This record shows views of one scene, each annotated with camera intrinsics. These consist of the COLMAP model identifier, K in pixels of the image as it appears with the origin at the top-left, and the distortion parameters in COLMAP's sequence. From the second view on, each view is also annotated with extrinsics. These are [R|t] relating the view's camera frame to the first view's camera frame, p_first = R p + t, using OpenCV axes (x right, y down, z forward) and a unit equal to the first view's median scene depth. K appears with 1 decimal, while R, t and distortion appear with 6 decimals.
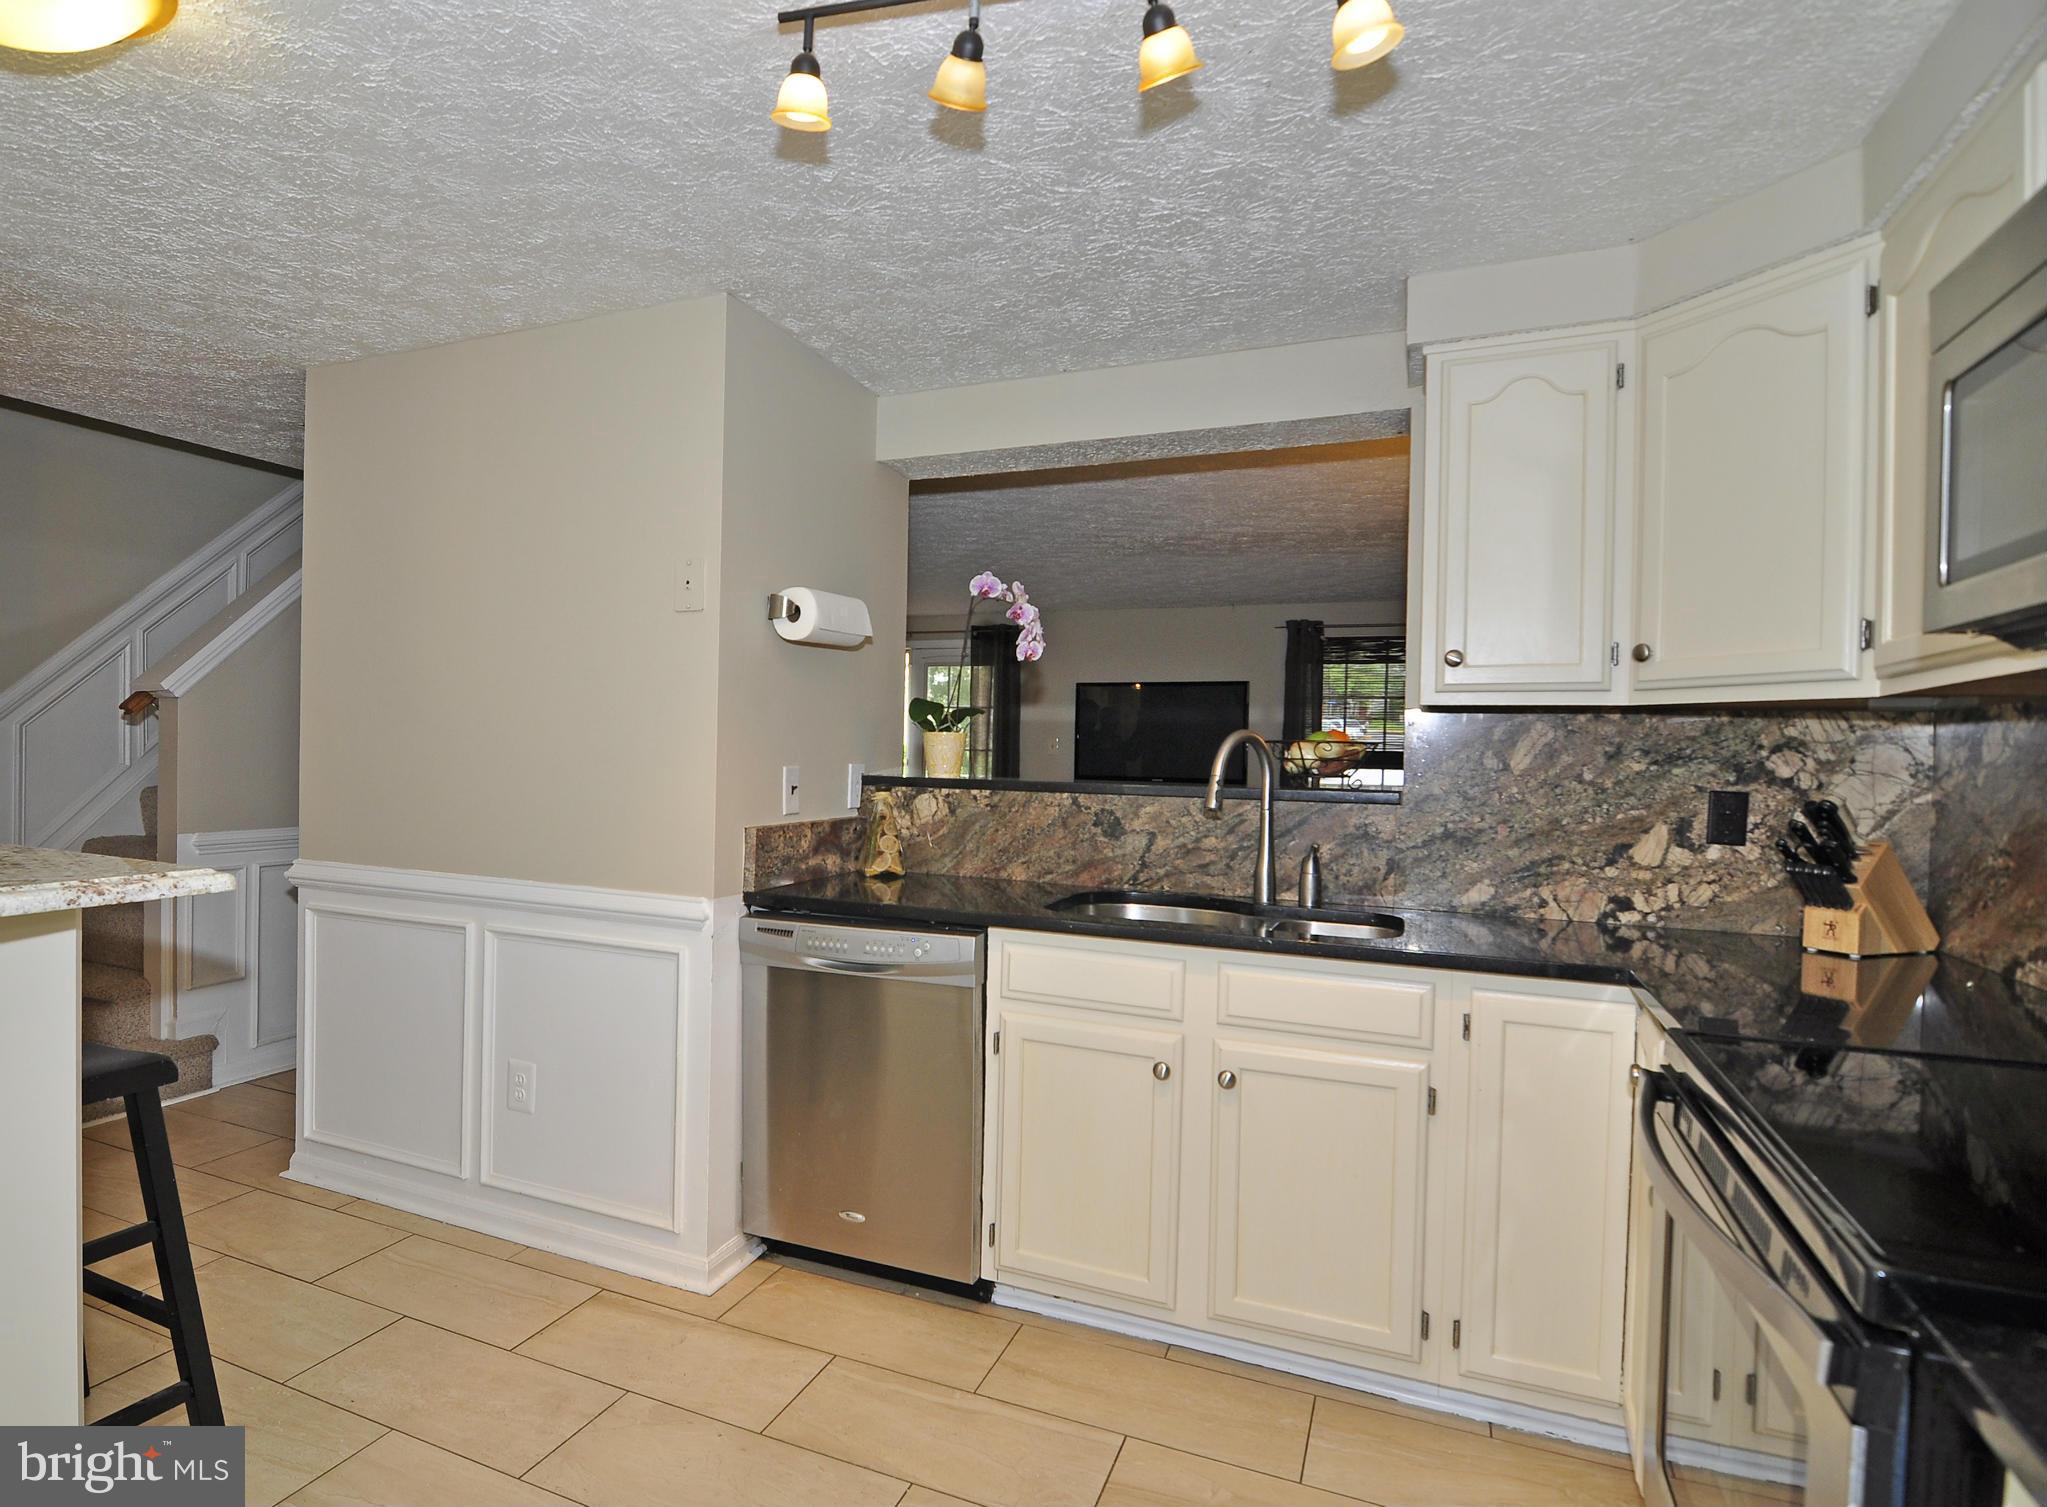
lens RADIAL K [[1207.1, 0, 899.9], [0, 1207.1, 773.5], [0, 0, 1]] dist [-0.005664, -0.009461]
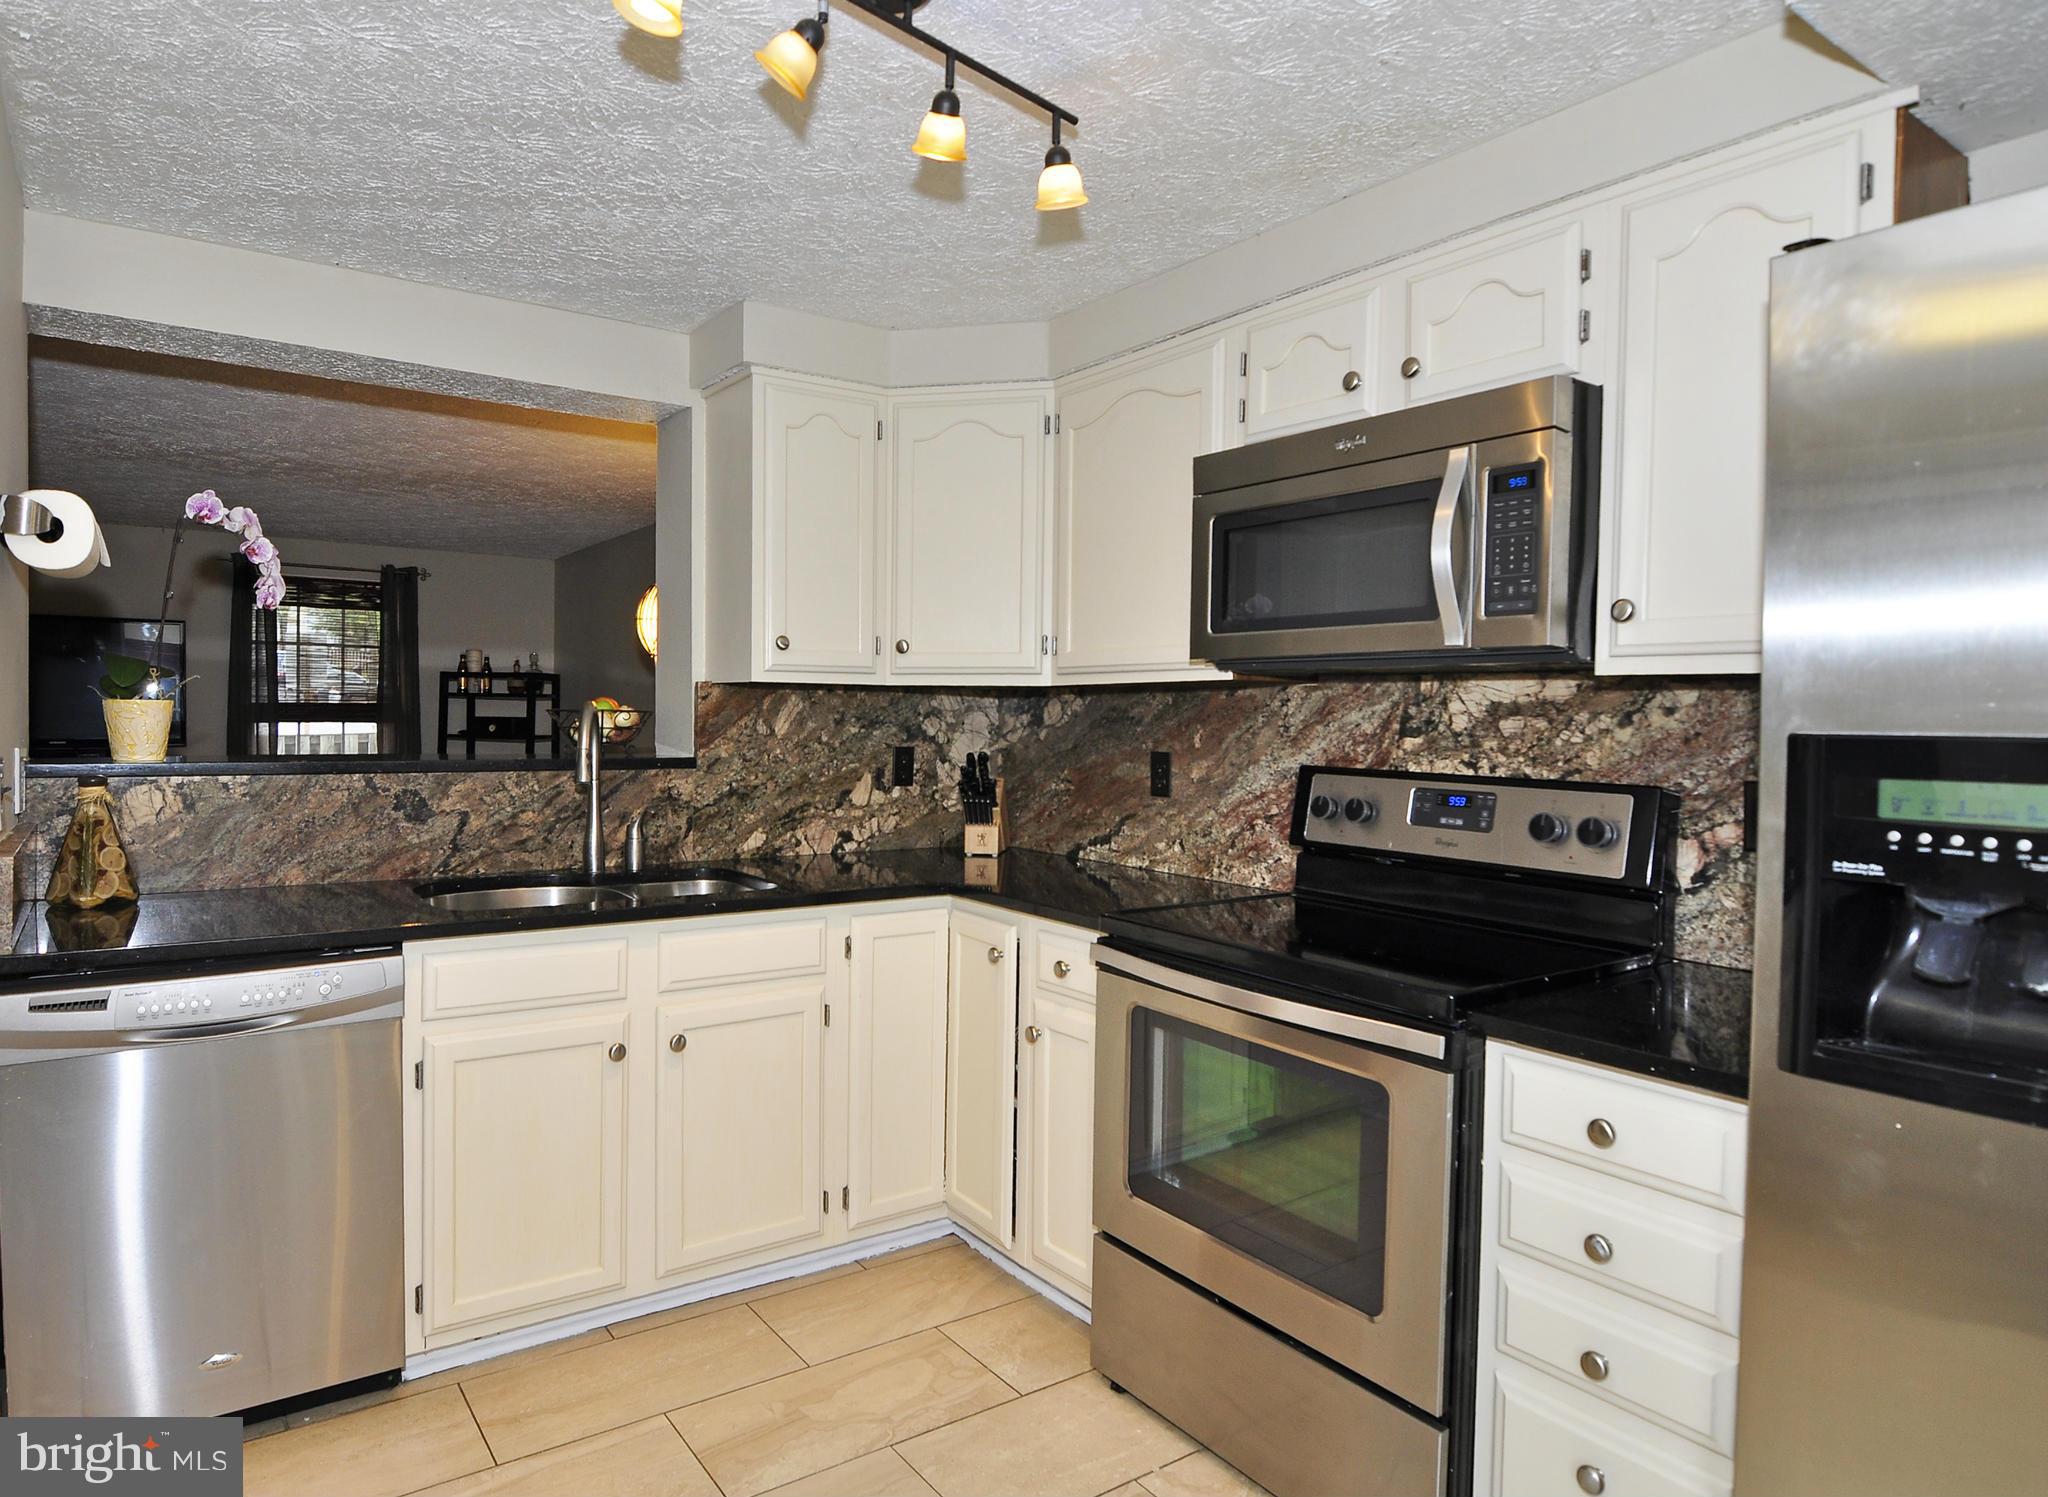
lens RADIAL K [[1219.5, 0, 1018.5], [0, 1219.5, 754.2], [0, 0, 1]] dist [0.004827, -0.006198]
pose [[0.476922, -0.042787, 0.877903, -0.452928], [0.011459, 0.999032, 0.042466, -0.033076], [-0.878871, -0.010193, 0.476951, 0.216804]]
